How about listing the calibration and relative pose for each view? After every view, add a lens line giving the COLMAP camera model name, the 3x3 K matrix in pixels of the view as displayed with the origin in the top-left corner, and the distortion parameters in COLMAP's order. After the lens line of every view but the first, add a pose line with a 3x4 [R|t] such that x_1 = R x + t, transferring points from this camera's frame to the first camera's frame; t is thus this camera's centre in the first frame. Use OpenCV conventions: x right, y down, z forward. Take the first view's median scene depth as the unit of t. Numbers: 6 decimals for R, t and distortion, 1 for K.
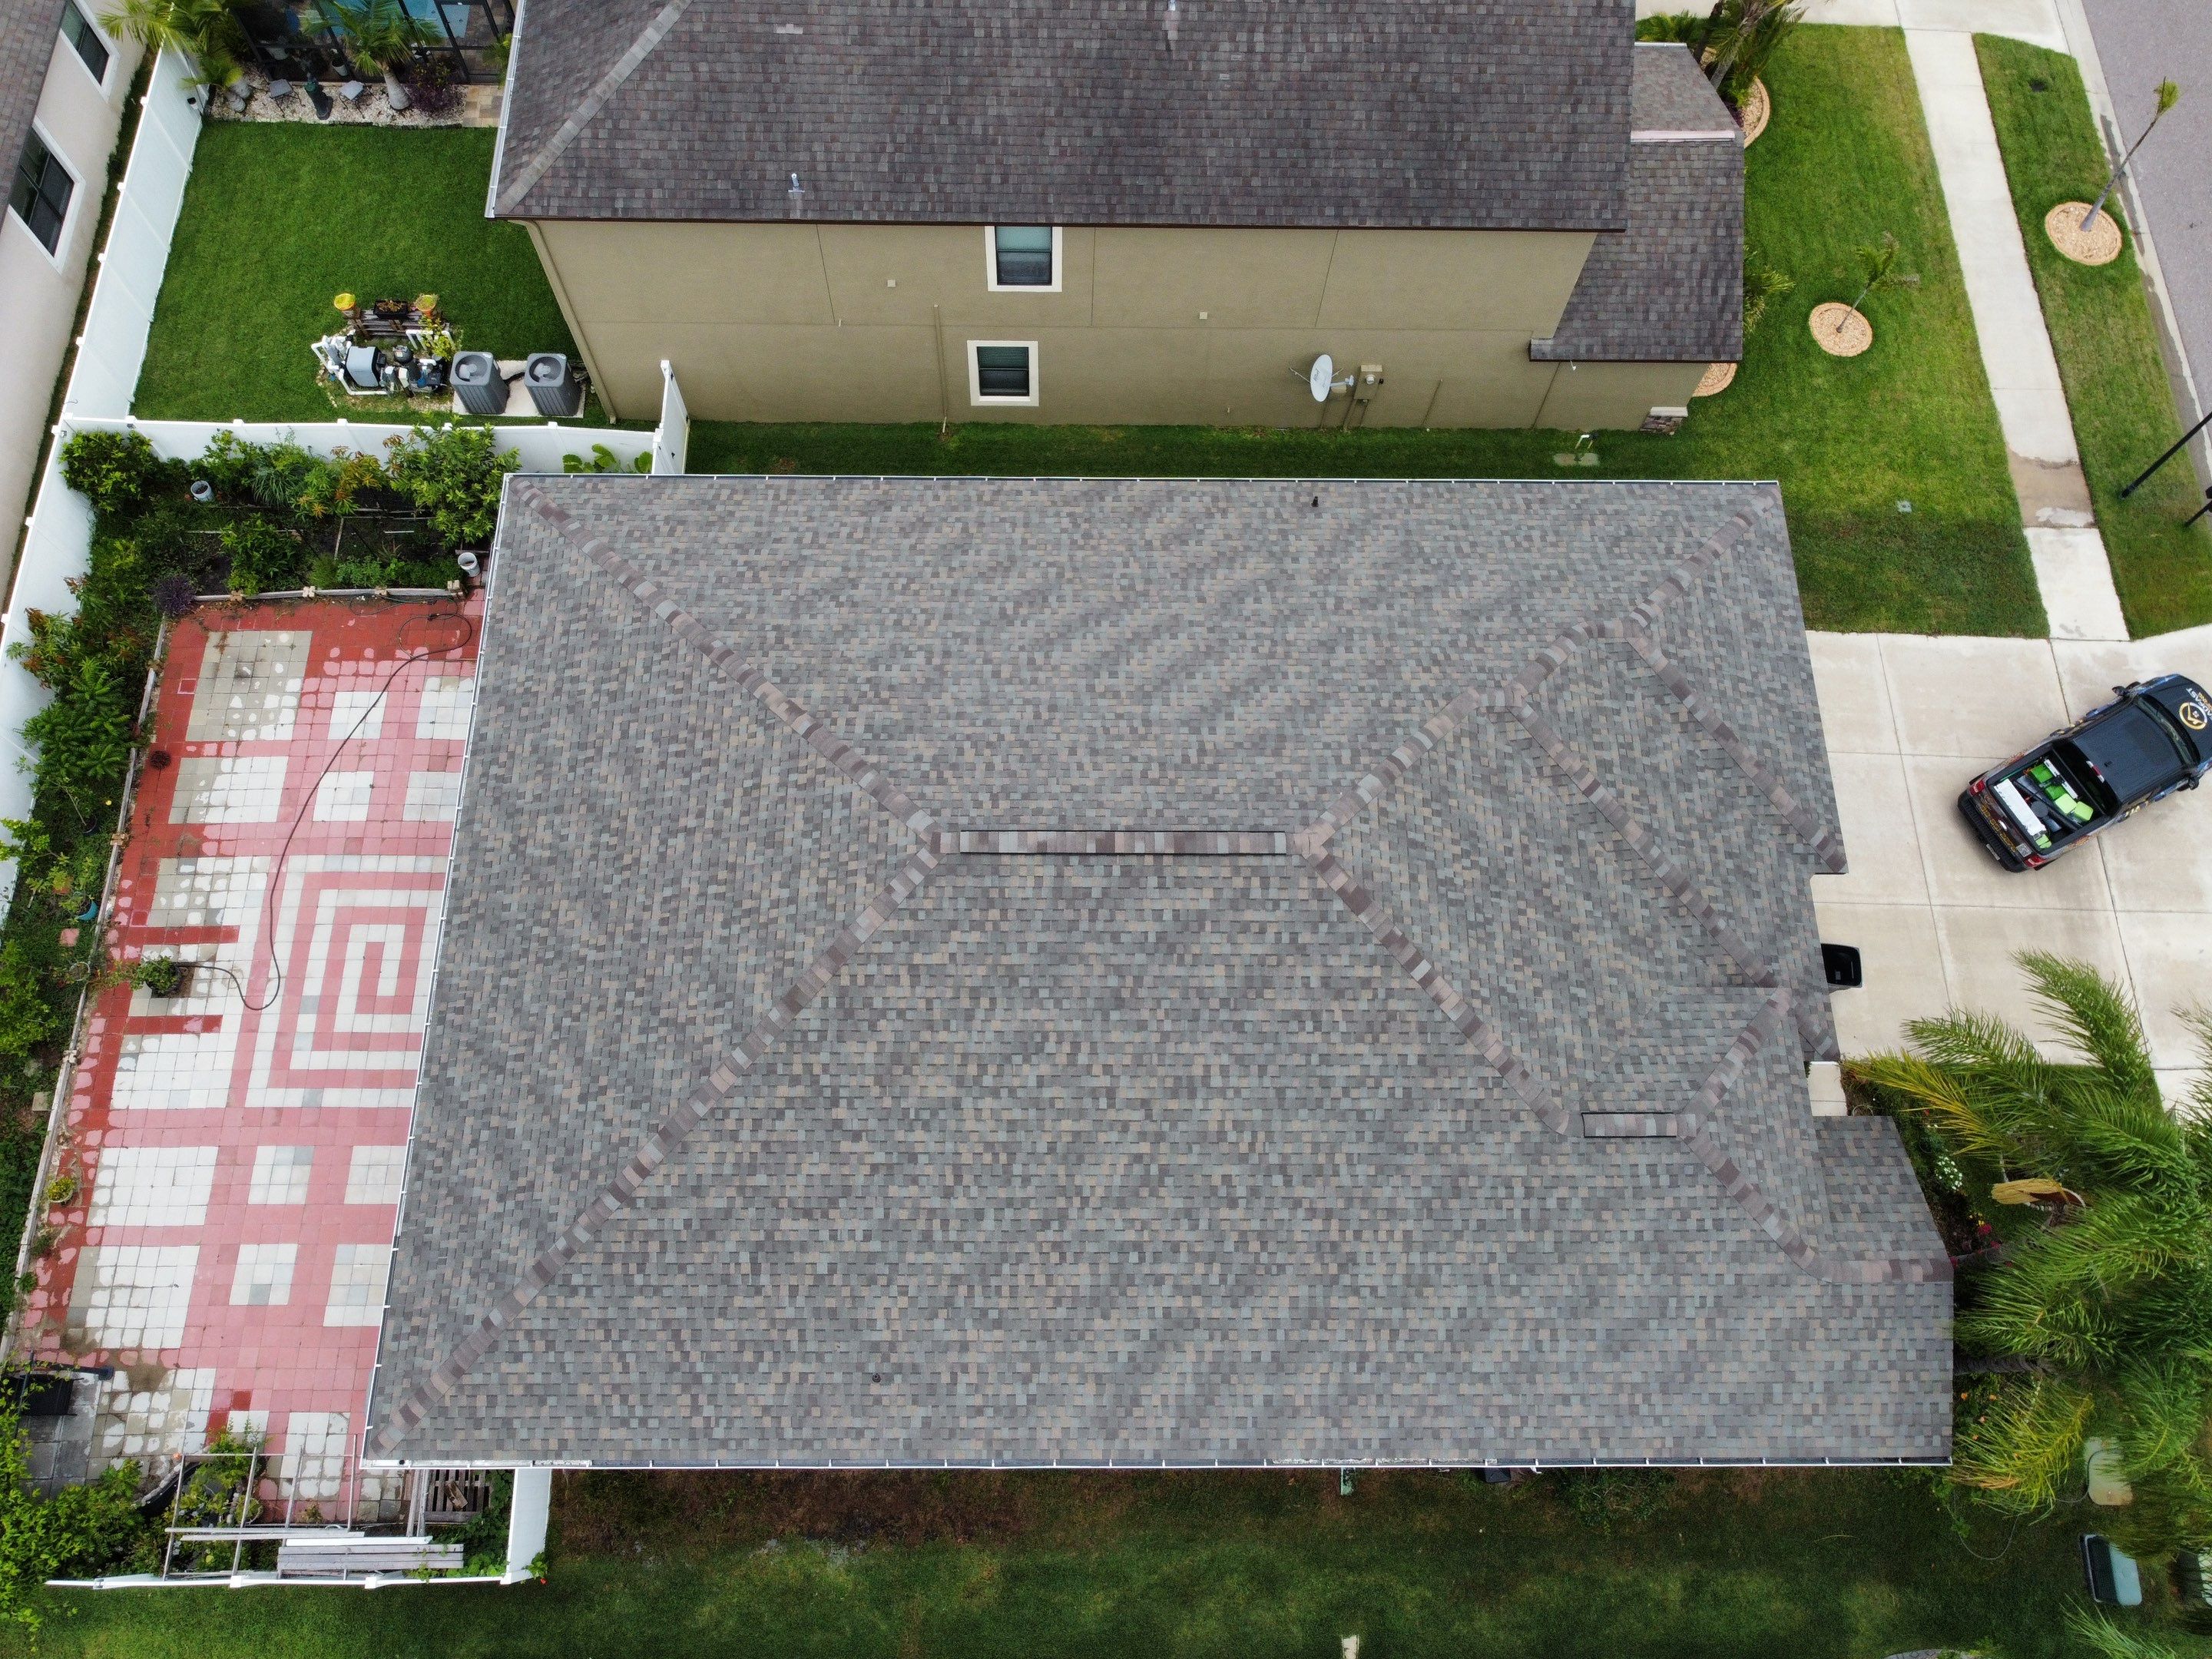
lens RADIAL K [[1681.6, 0, 1079.3], [0, 1681.6, 802.2], [0, 0, 1]] dist [0.014527, -0.019771]
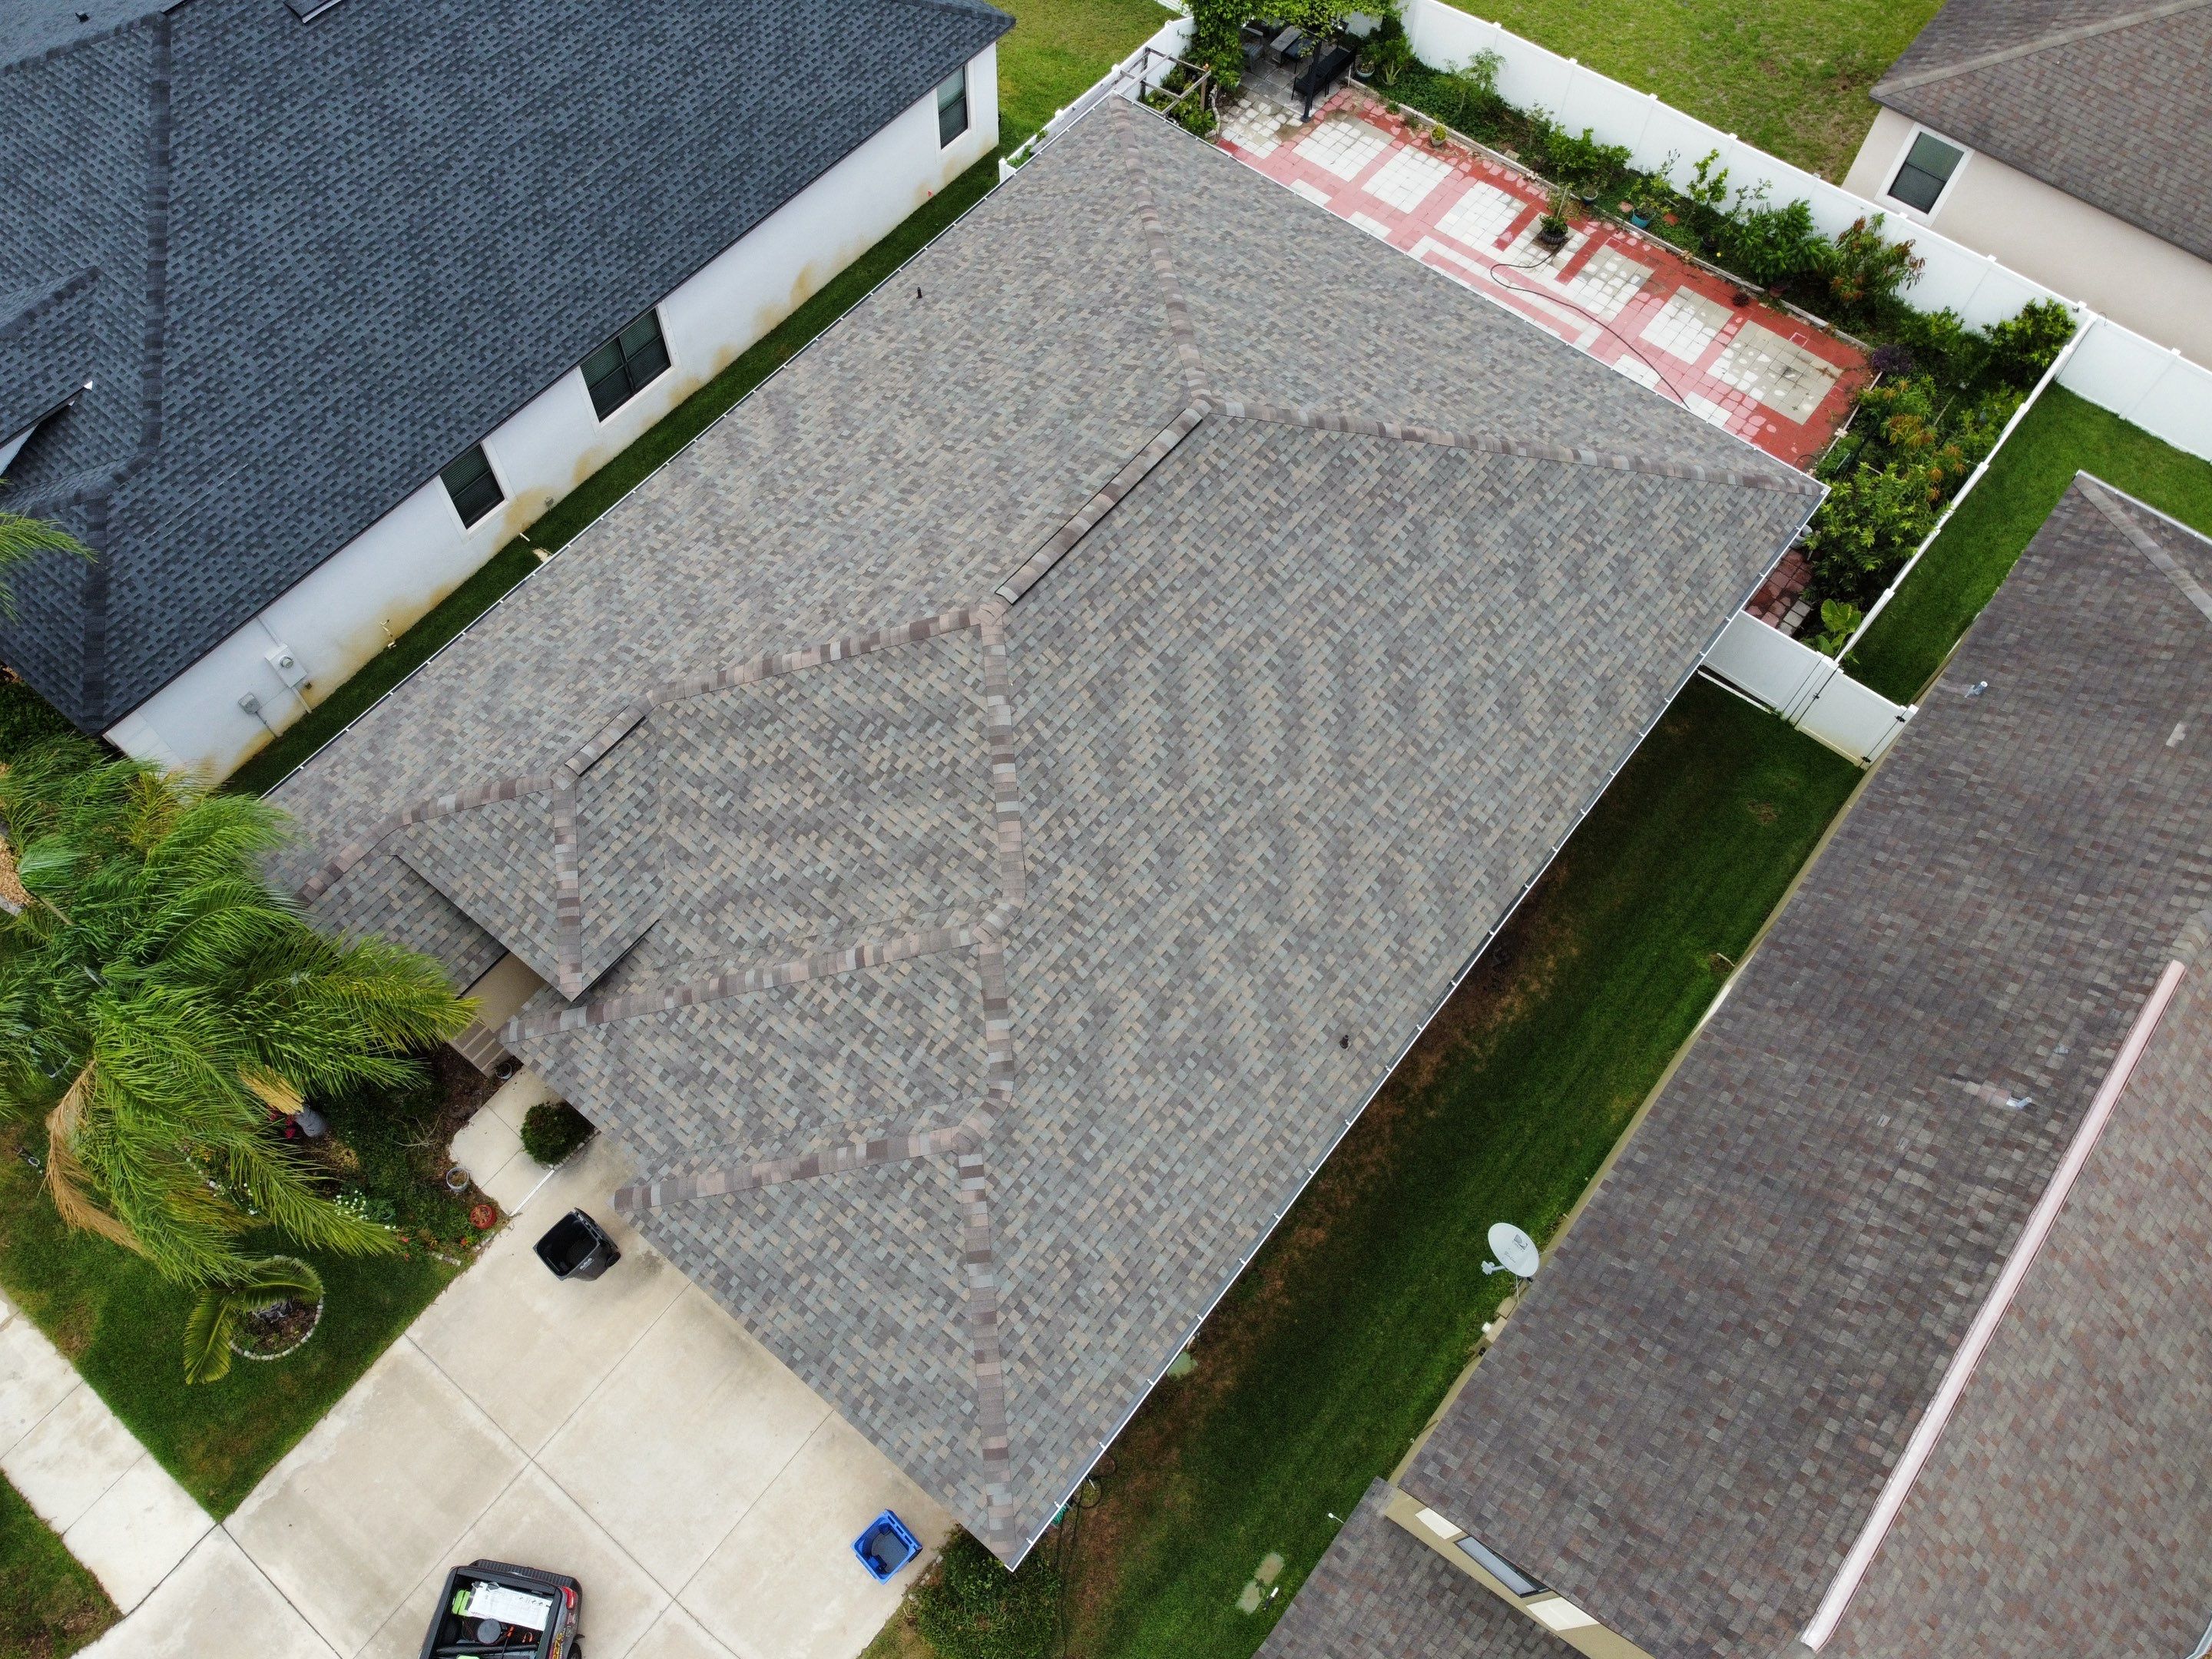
lens RADIAL K [[1681.6, 0, 1079.9], [0, 1681.6, 806.7], [0, 0, 1]] dist [0.014527, -0.019771]
pose [[-0.630918, 0.667735, -0.395061, 0.510069], [-0.729839, -0.338051, 0.594186, -0.578681], [0.263207, 0.663213, 0.700621, 0.329006]]
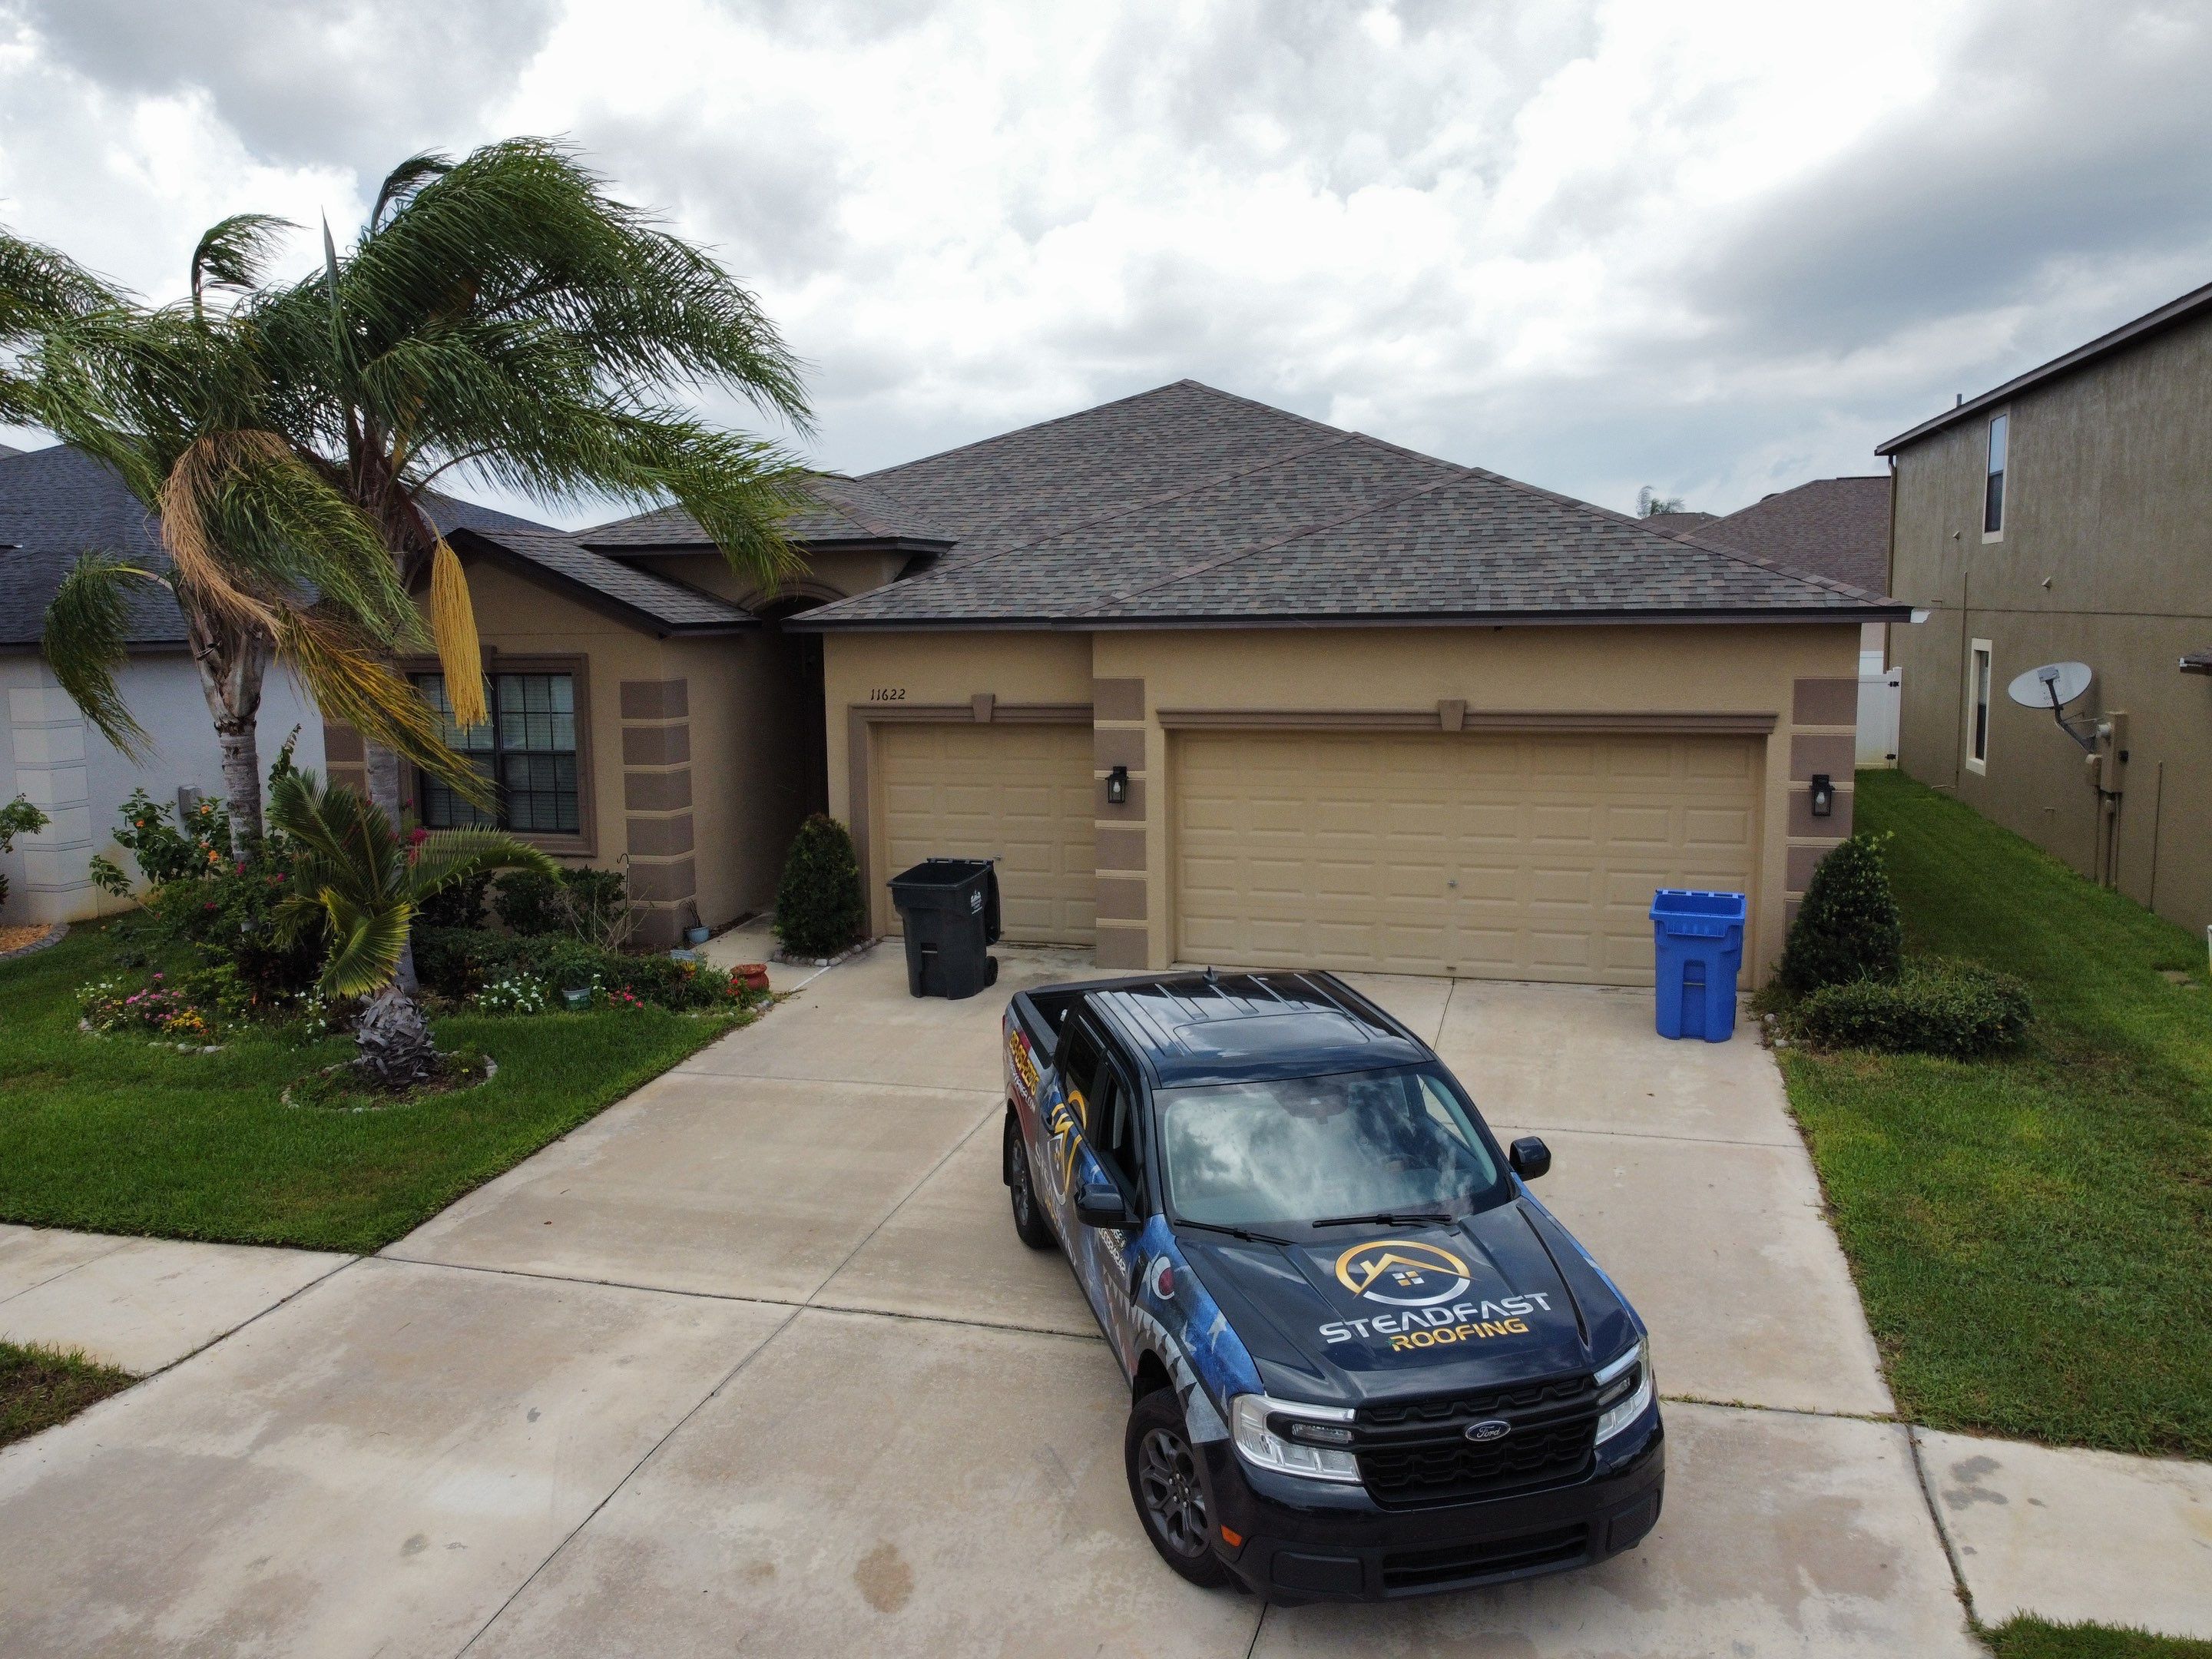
lens RADIAL K [[1681.6, 0, 1082.4], [0, 1681.6, 797.7], [0, 0, 1]] dist [0.014527, -0.019771]
pose [[-0.280089, 0.094329, -0.955328, 1.009277], [-0.888732, 0.350734, 0.295195, -0.116051], [0.362912, 0.931712, -0.014404, 1.072897]]
